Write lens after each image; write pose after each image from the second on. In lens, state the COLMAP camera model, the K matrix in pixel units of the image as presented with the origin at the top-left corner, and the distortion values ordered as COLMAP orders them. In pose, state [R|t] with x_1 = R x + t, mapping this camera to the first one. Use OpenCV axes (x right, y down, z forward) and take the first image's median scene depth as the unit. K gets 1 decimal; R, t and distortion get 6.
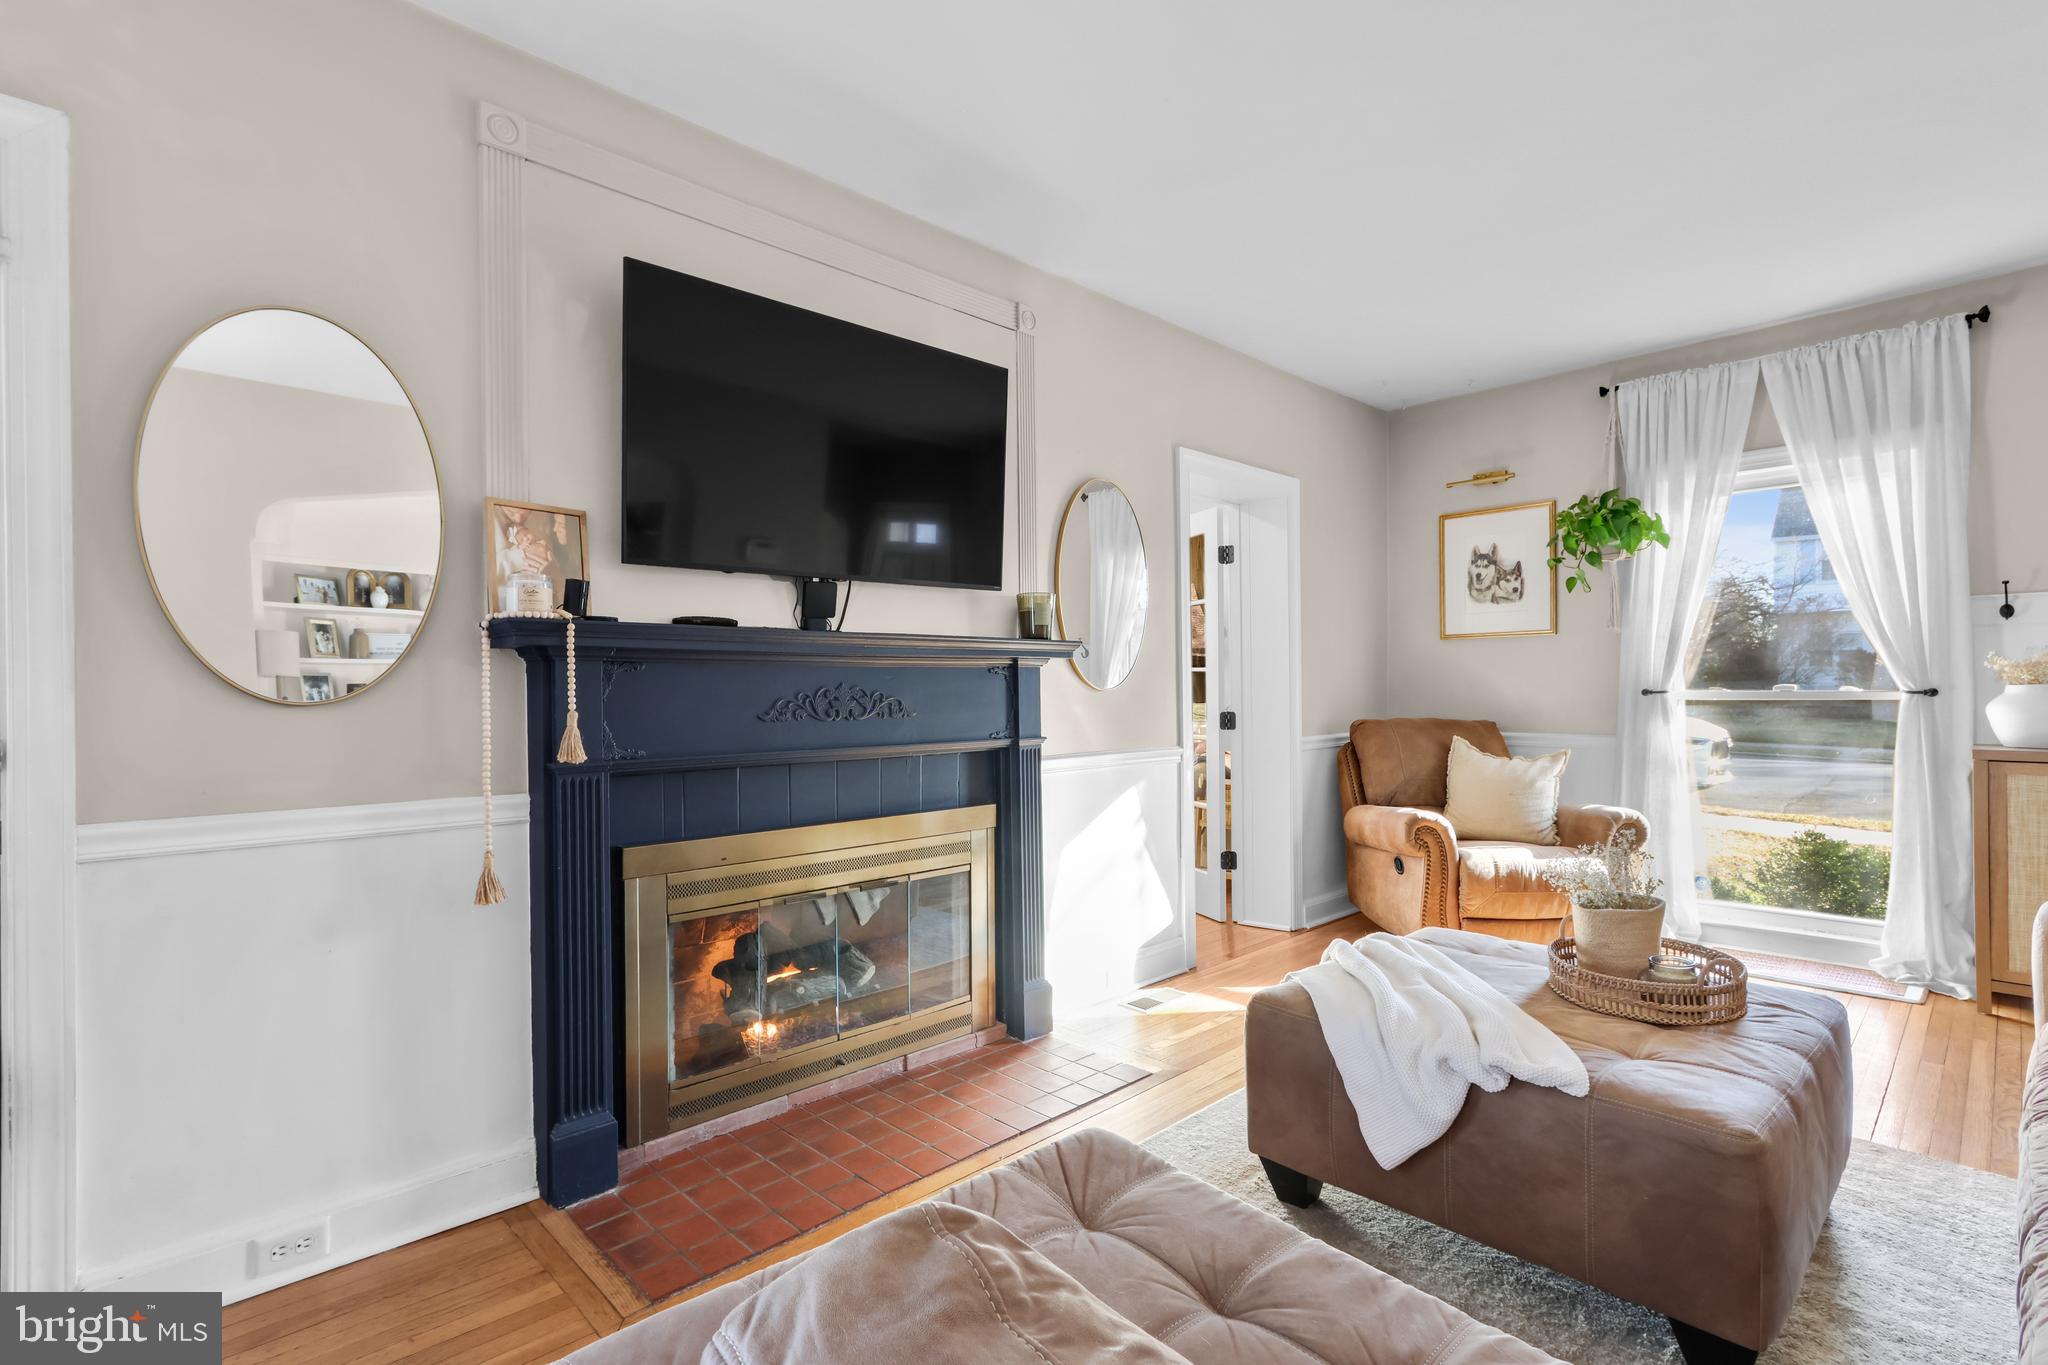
lens RADIAL K [[940.5, 0, 993.9], [0, 940.5, 684.9], [0, 0, 1]] dist [-0.003178, -0.000467]
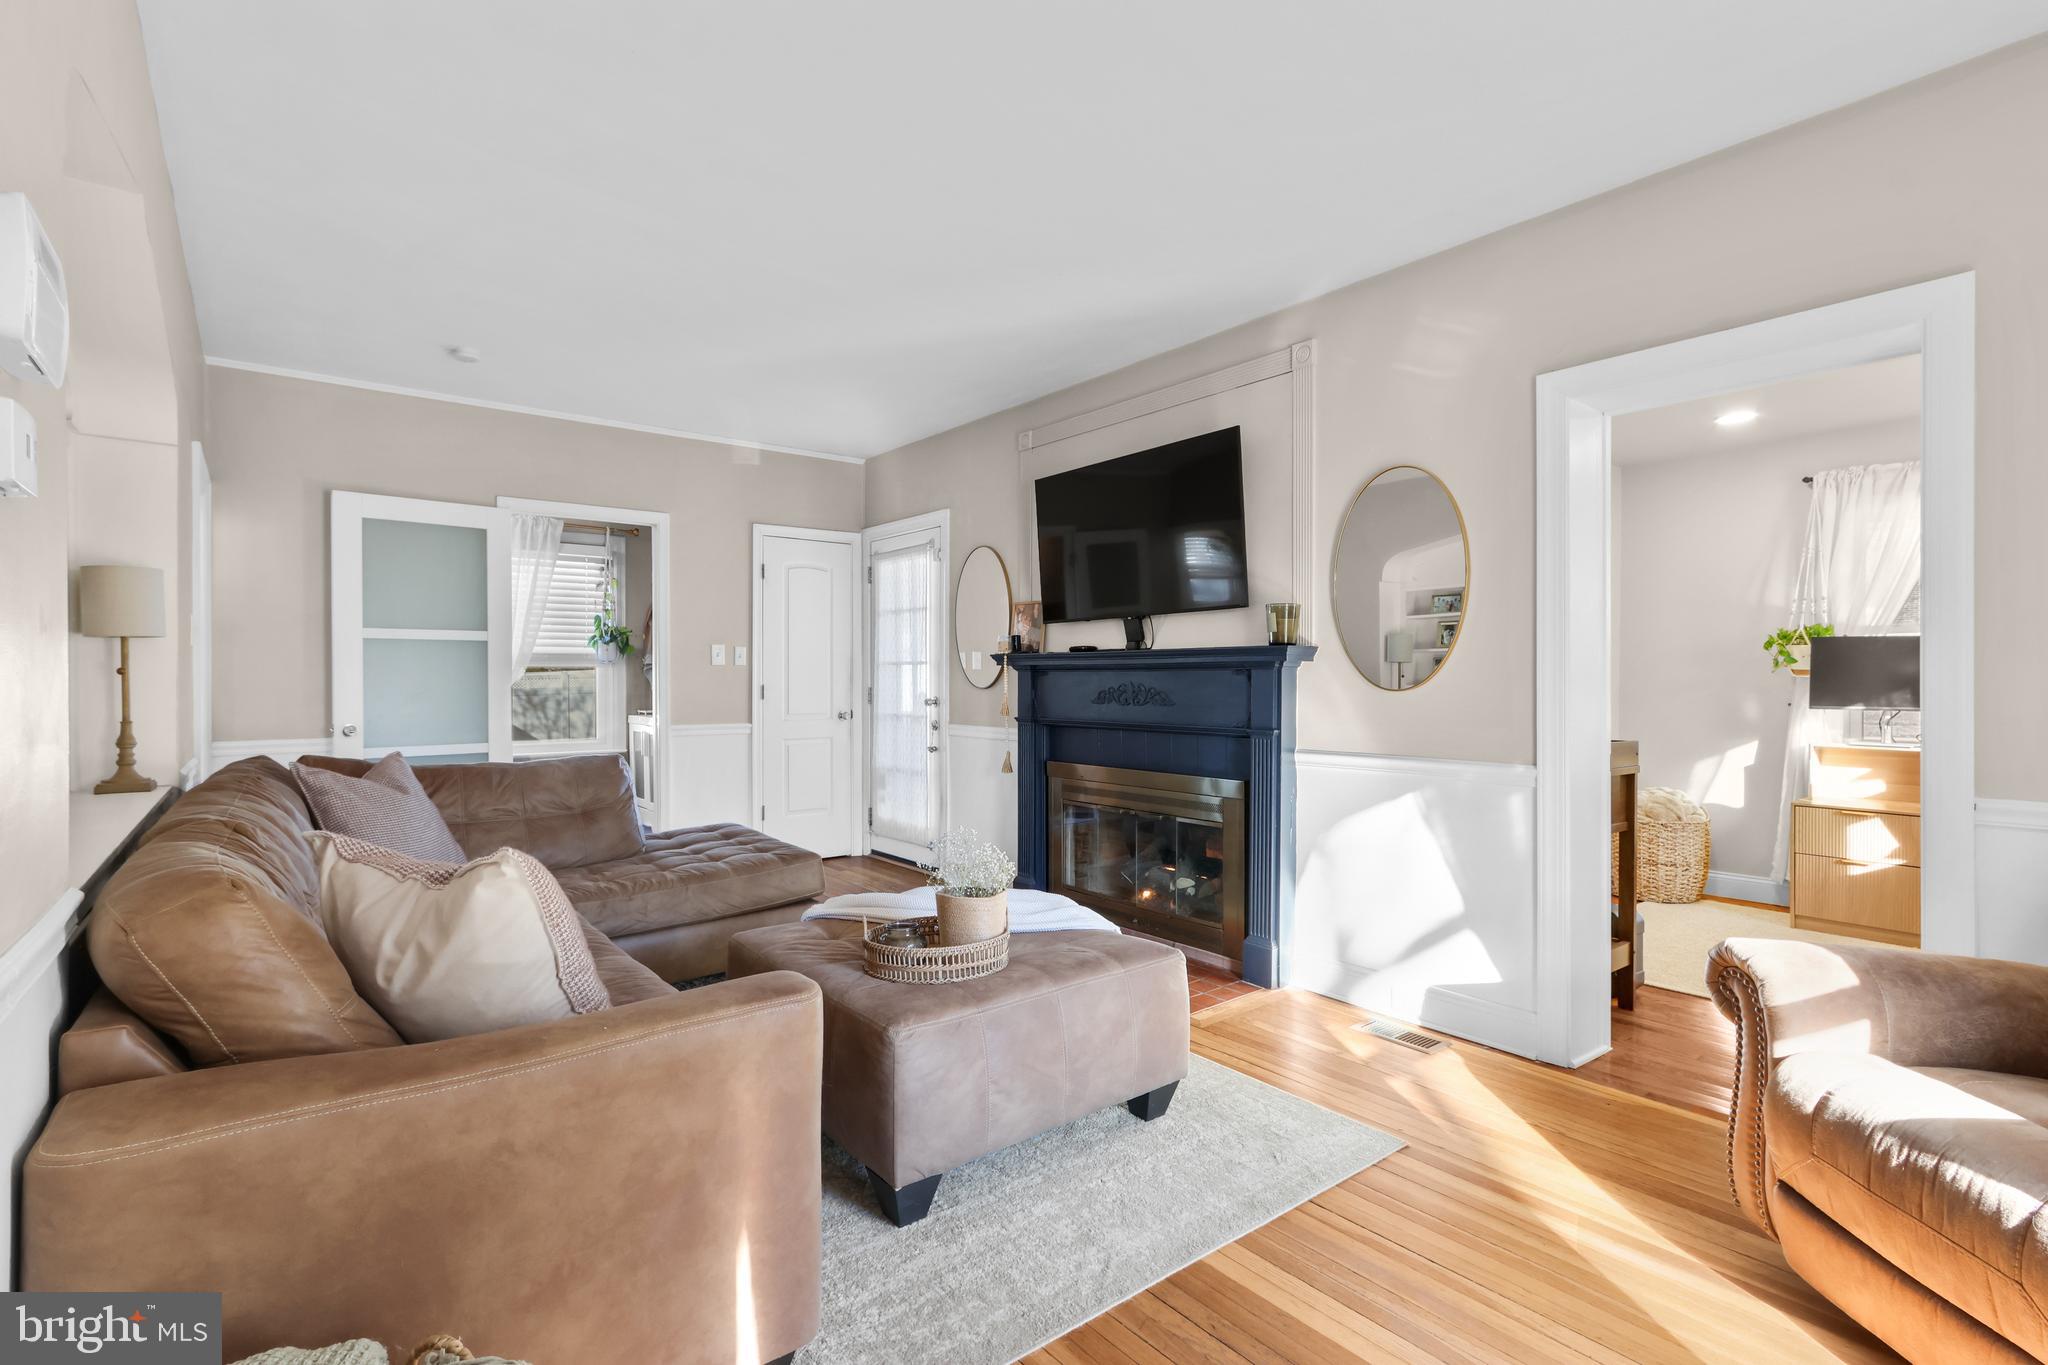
lens RADIAL K [[940.5, 0, 993.9], [0, 940.5, 684.9], [0, 0, 1]] dist [-0.003178, -0.000467]
pose [[-0.105902, 0.018048, -0.994213, 1.487692], [0.012872, 0.999776, 0.016778, -0.027913], [0.994293, -0.011021, -0.106110, 0.970935]]
